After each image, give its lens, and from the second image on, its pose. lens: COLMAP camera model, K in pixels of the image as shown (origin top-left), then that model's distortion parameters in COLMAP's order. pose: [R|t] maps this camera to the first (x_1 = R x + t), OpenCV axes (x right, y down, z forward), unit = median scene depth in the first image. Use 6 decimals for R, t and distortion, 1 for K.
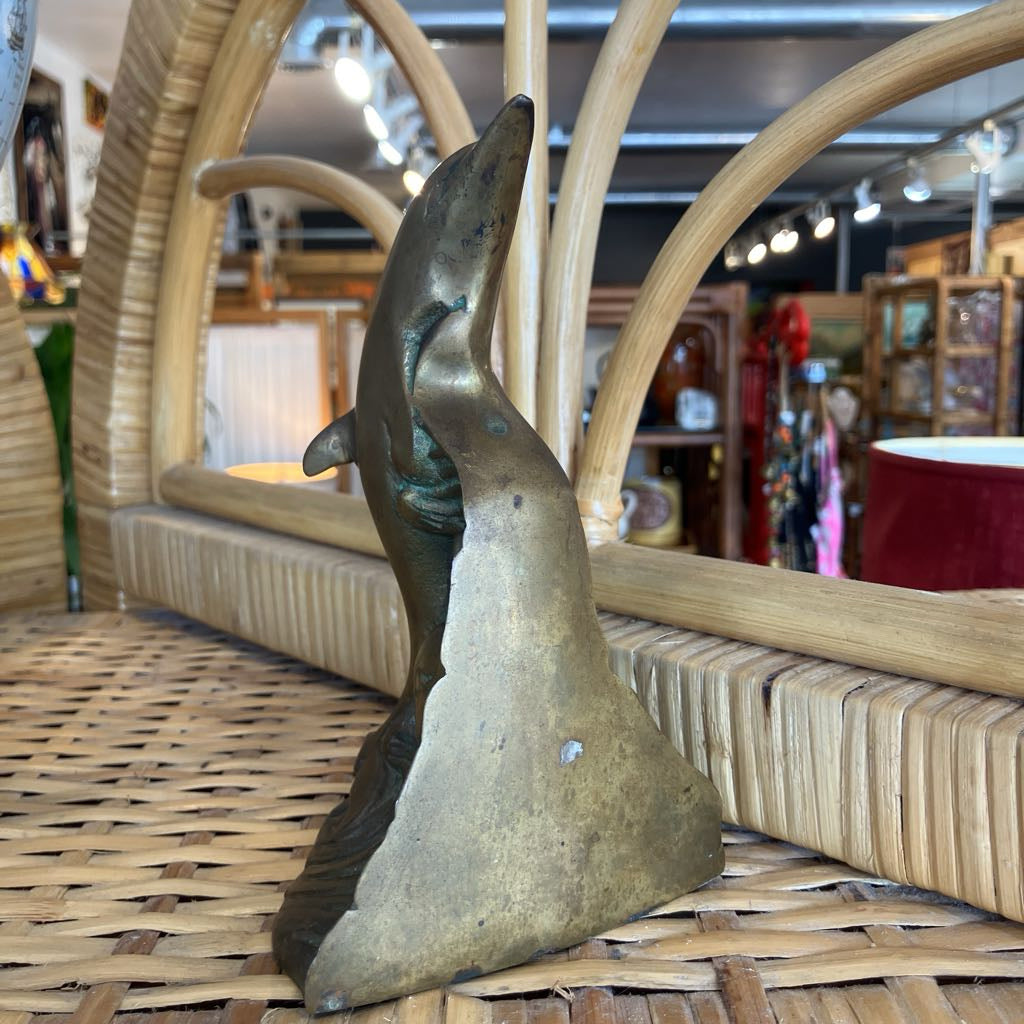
lens RADIAL K [[1156.0, 0, 511.9], [0, 1156.0, 510.4], [0, 0, 1]] dist [-0.019046, 0.017322]
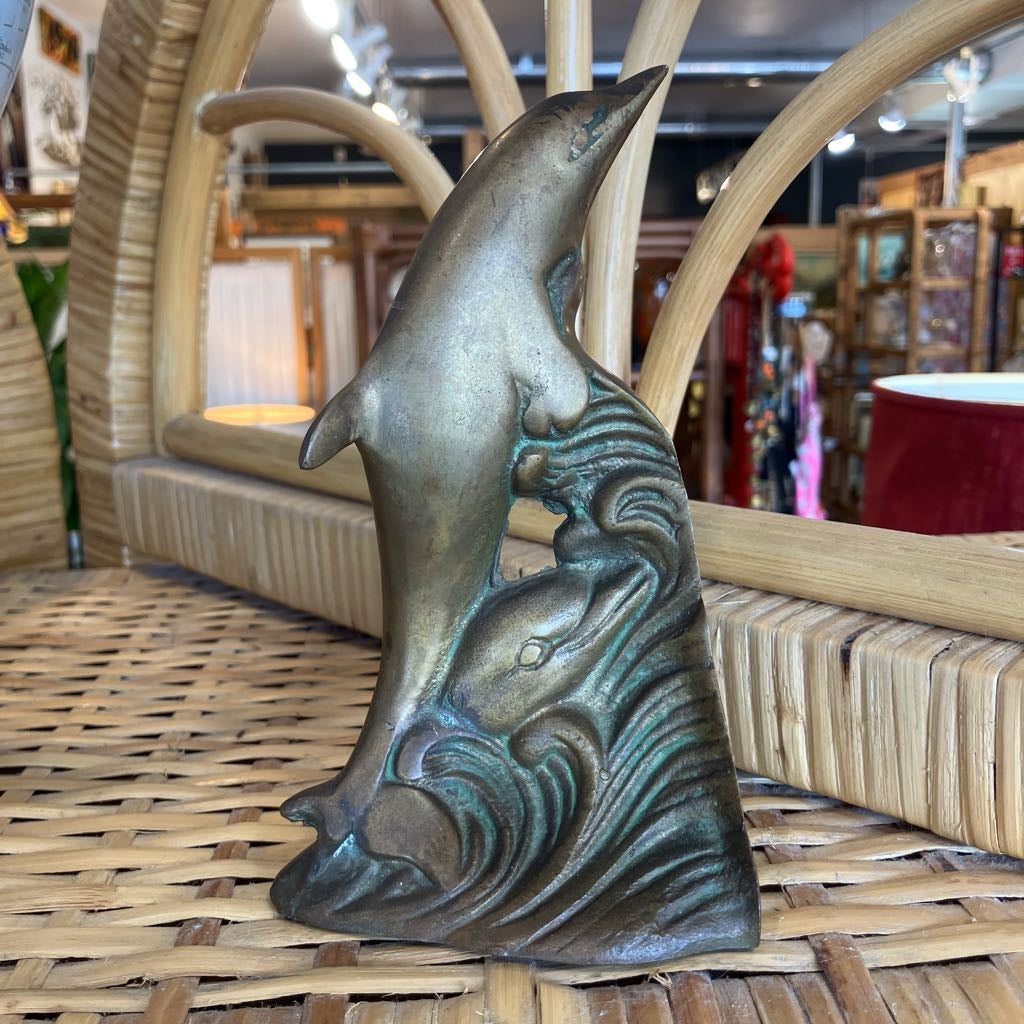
lens RADIAL K [[1156.0, 0, 511.9], [0, 1156.0, 510.4], [0, 0, 1]] dist [-0.019046, 0.017322]
pose [[0.999601, -0.013377, 0.024874, -0.049039], [0.012011, 0.998454, 0.054274, -0.011083], [-0.025562, -0.053954, 0.998216, 0.036819]]
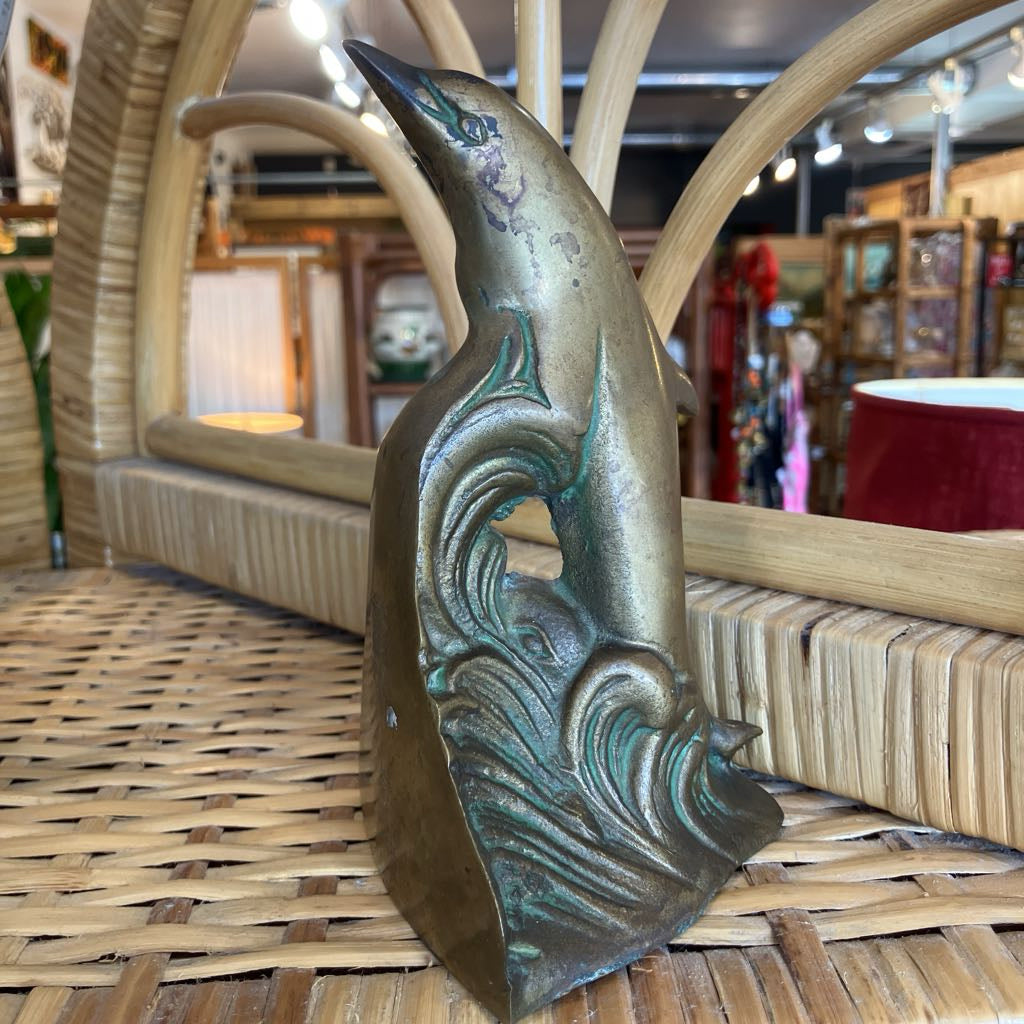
lens RADIAL K [[1156.0, 0, 511.9], [0, 1156.0, 510.4], [0, 0, 1]] dist [-0.019046, 0.017322]
pose [[0.999330, -0.015299, 0.033234, -0.037420], [0.013776, 0.998865, 0.045598, -0.000860], [-0.033894, -0.045109, 0.998407, 0.021807]]
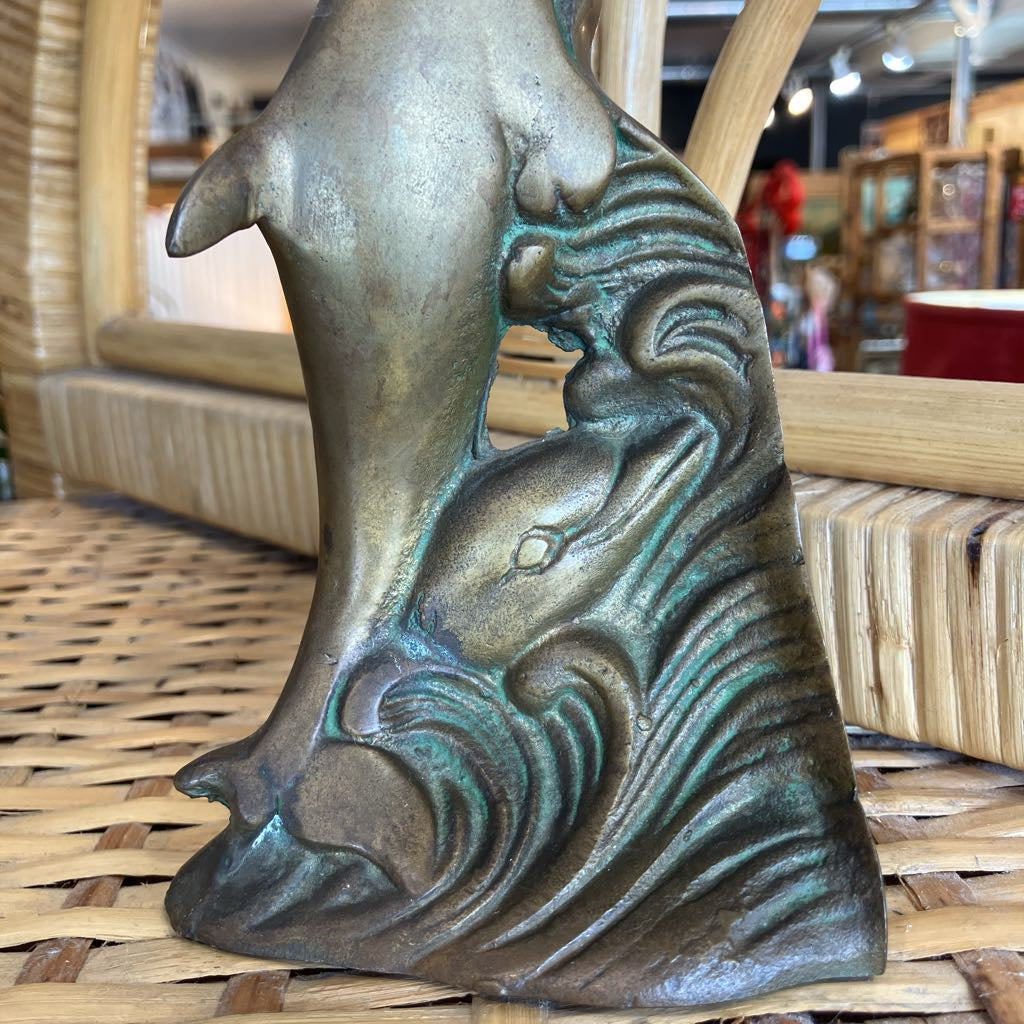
lens RADIAL K [[1165.7, 0, 511.4], [0, 1165.7, 516.0], [0, 0, 1]] dist [-0.050827, 0.077303]
pose [[0.999237, -0.031770, 0.022730, -0.042720], [0.029560, 0.995347, 0.091706, 0.041251], [-0.025538, -0.090965, 0.995527, 0.205569]]
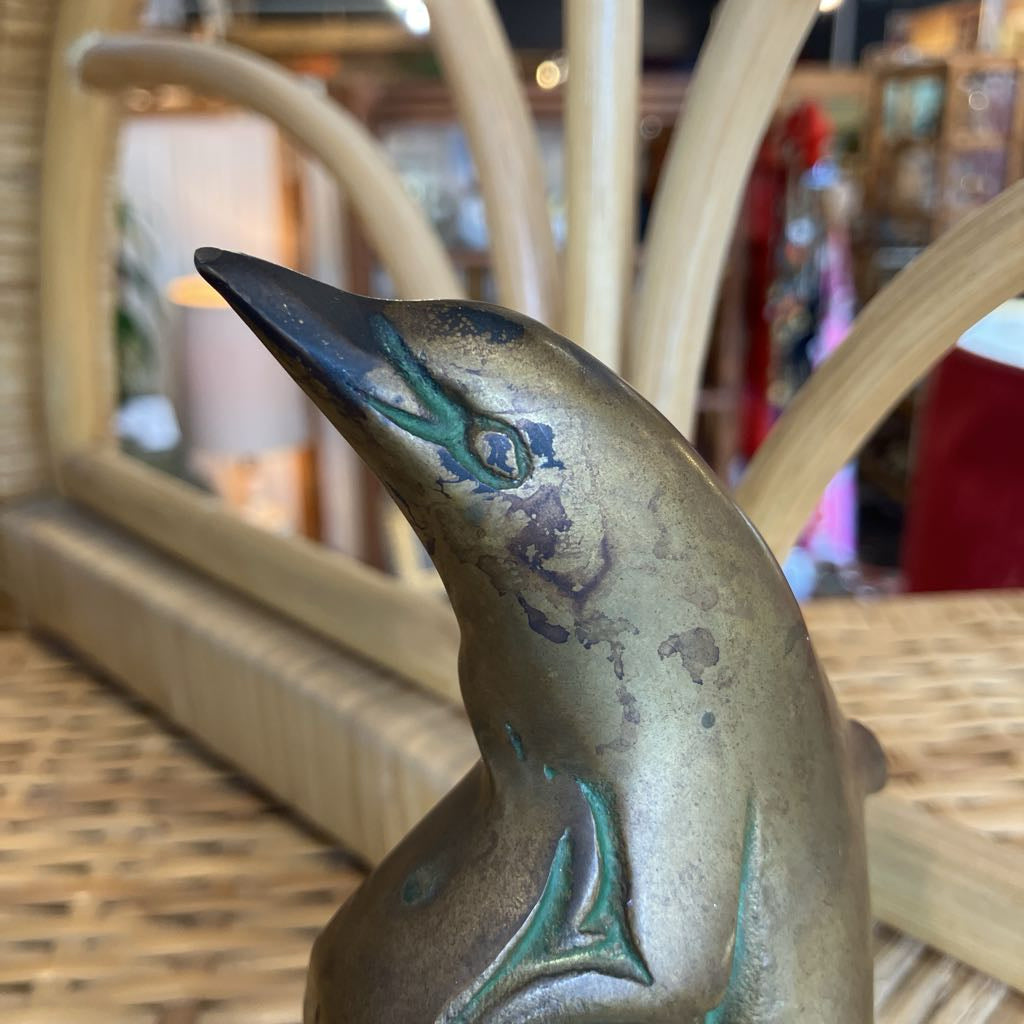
lens RADIAL K [[1181.7, 0, 526.9], [0, 1181.7, 511.4], [0, 0, 1]] dist [-0.020208, -0.023836]
pose [[0.999389, -0.008294, 0.033941, -0.037590], [0.002027, 0.983543, 0.180662, -0.167800], [-0.034881, -0.180483, 0.982959, 0.295432]]
